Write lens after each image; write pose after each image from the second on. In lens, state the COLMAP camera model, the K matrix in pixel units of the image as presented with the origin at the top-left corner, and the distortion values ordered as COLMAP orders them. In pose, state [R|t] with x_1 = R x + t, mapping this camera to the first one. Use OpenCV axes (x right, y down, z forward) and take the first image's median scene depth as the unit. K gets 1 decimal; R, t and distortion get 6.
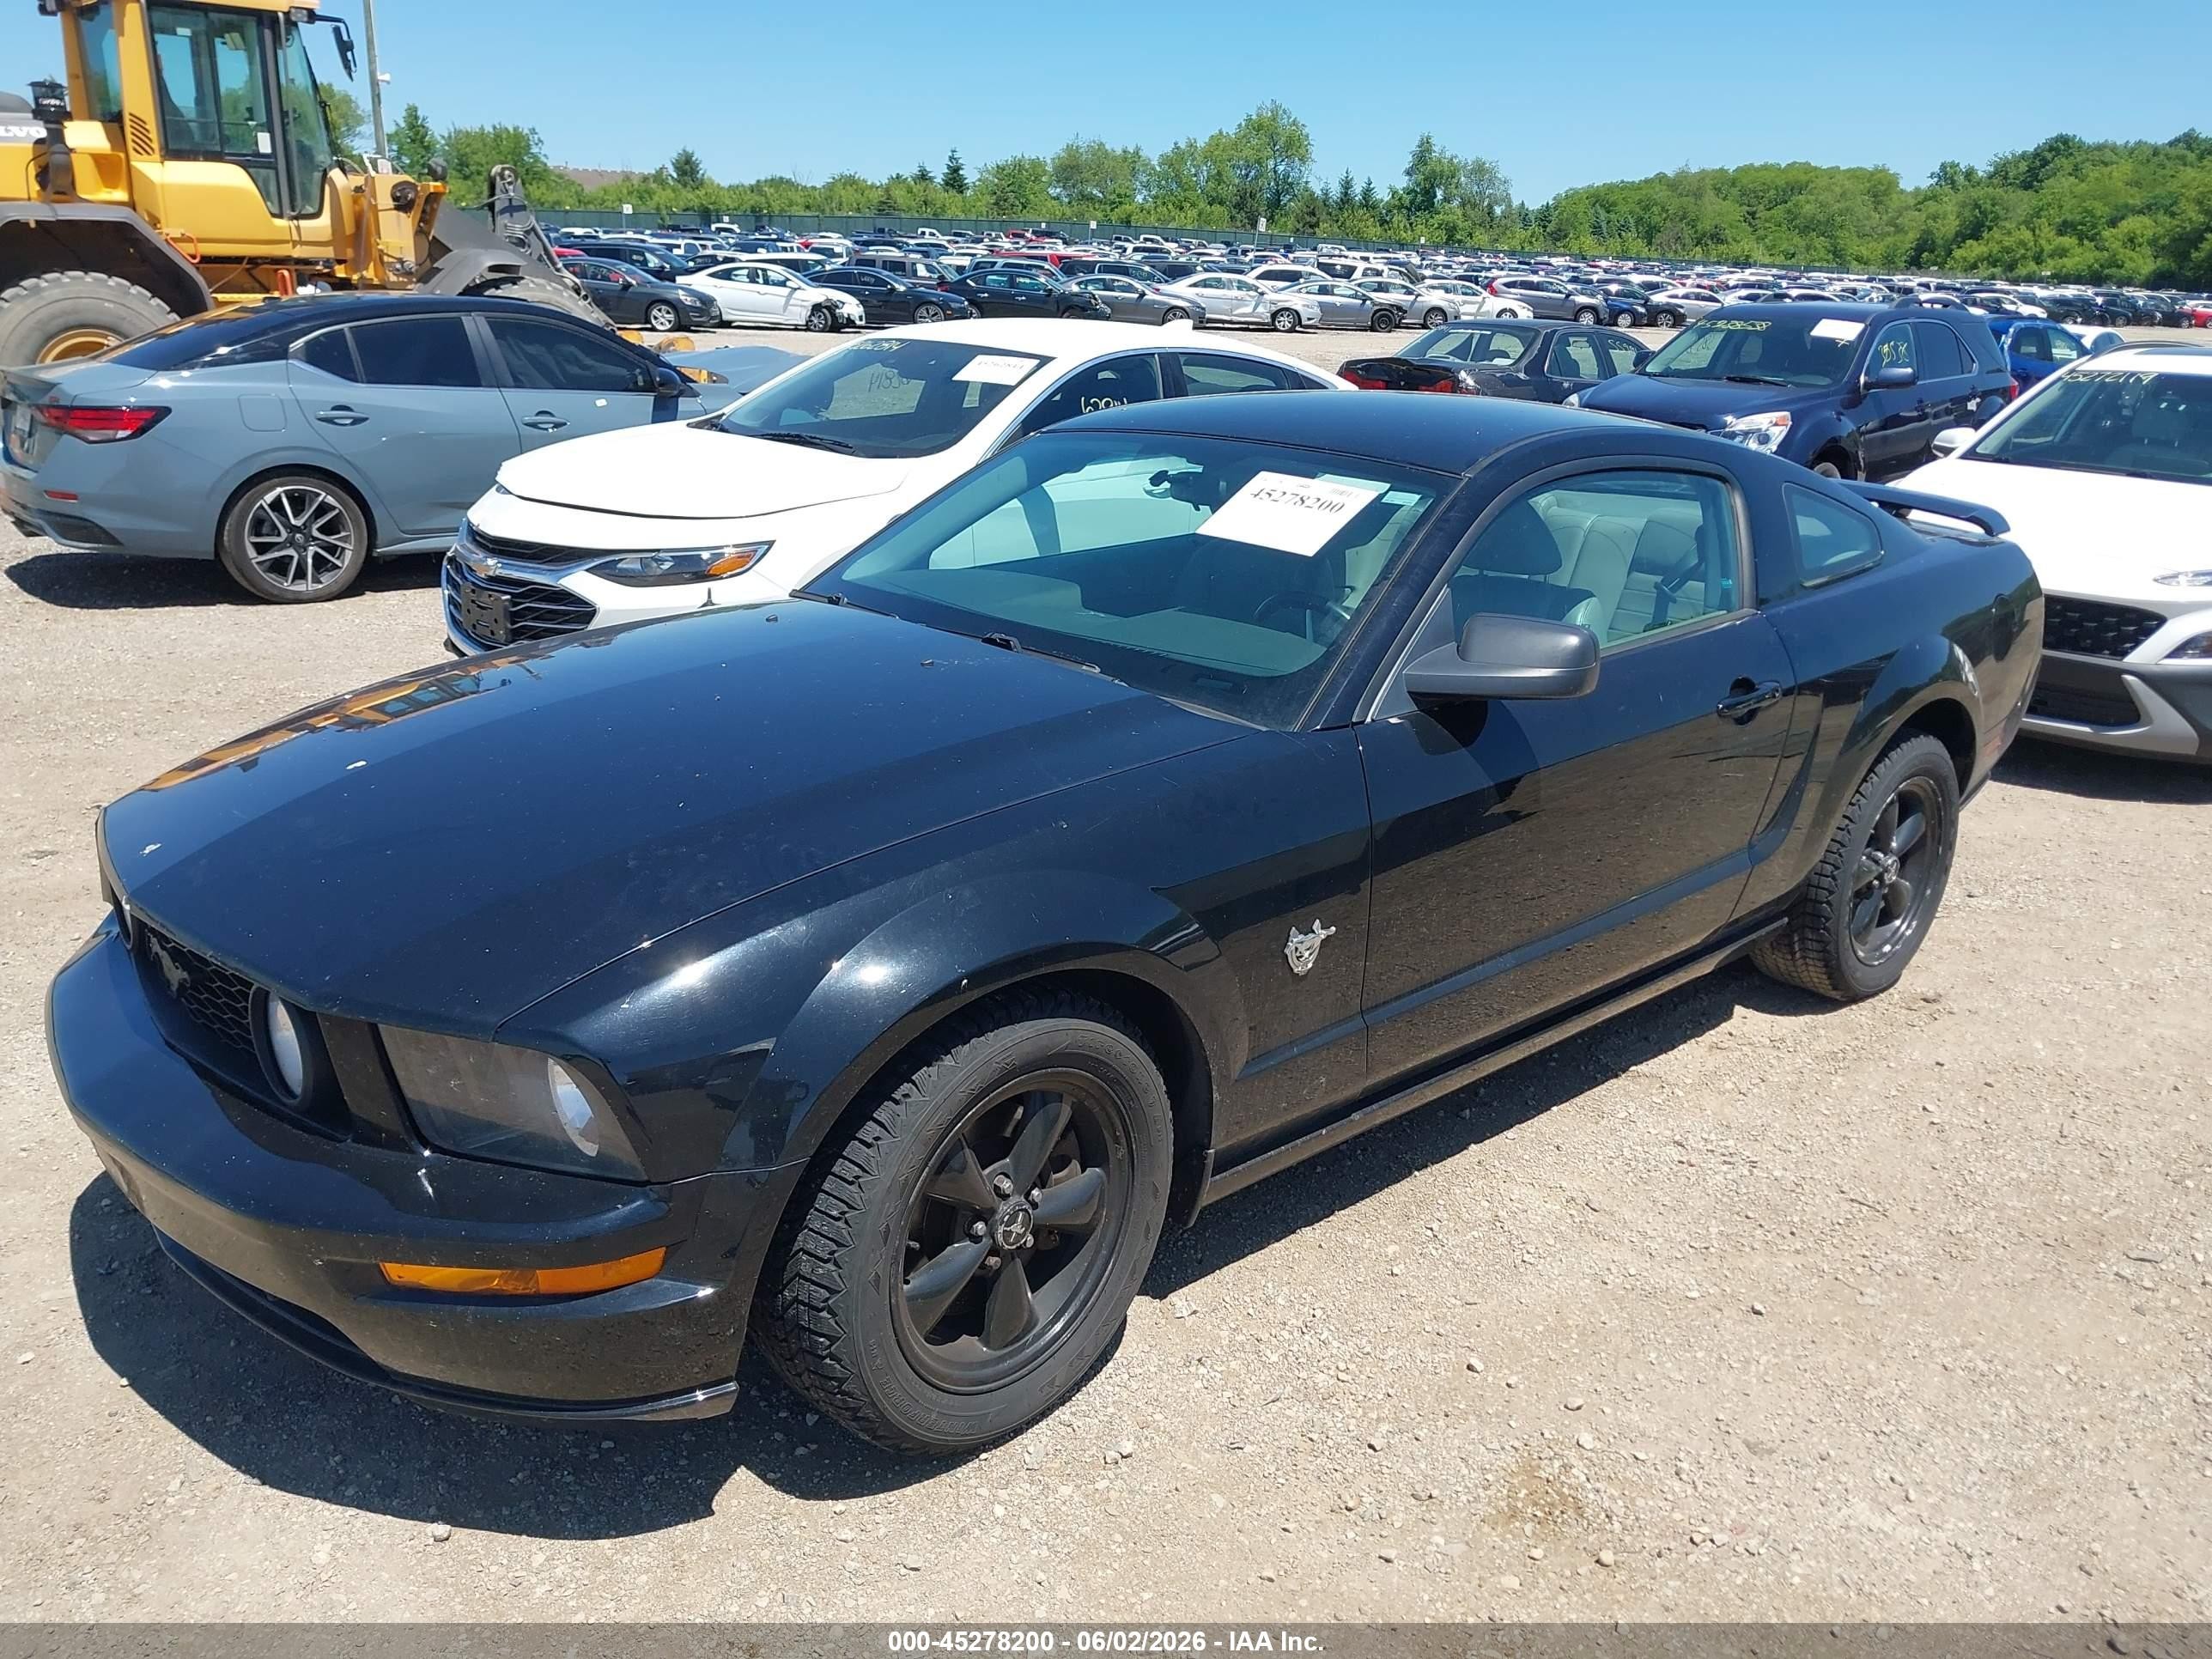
lens RADIAL K [[1767.9, 0, 1106.0], [0, 1767.9, 829.5], [0, 0, 1]] dist [0.001647, -0.034704]
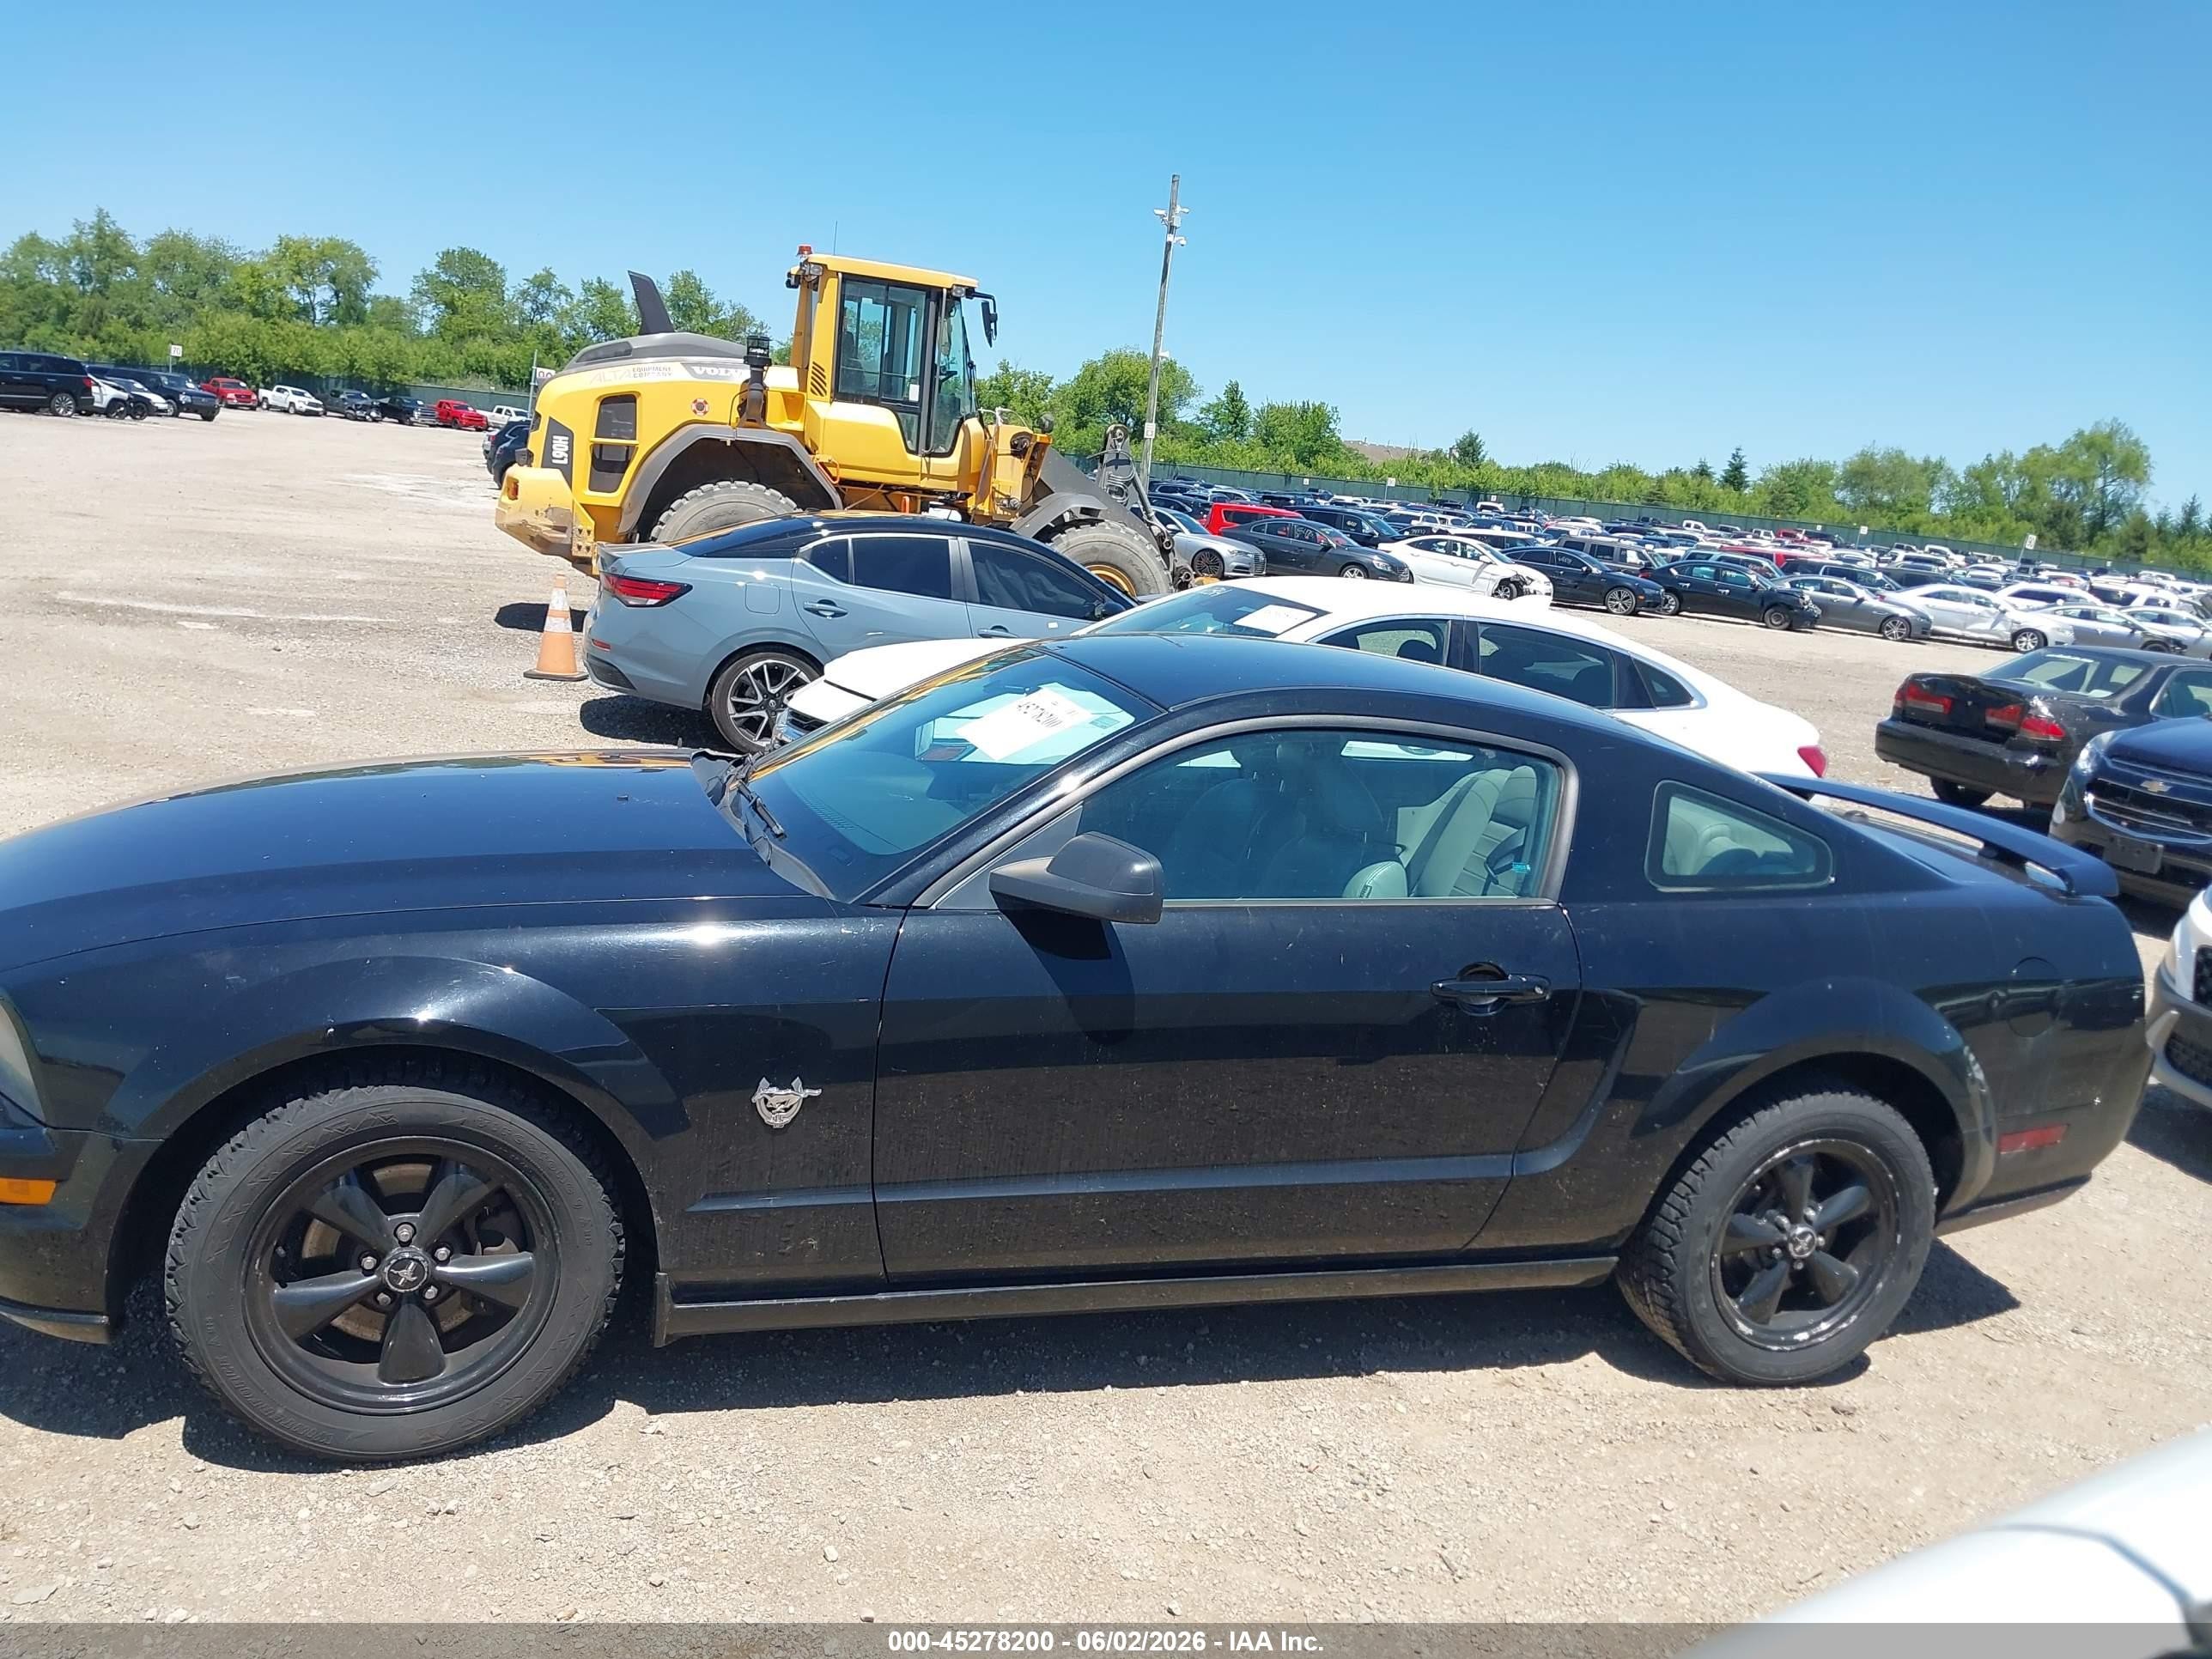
lens RADIAL K [[1717.0, 0, 1071.3], [0, 1717.0, 827.3], [0, 0, 1]] dist [0.081229, -0.147554]
pose [[0.903991, 0.148490, -0.400938, 0.134339], [-0.204233, 0.973820, -0.099821, -0.005339], [0.375619, 0.172122, 0.910651, 0.018033]]
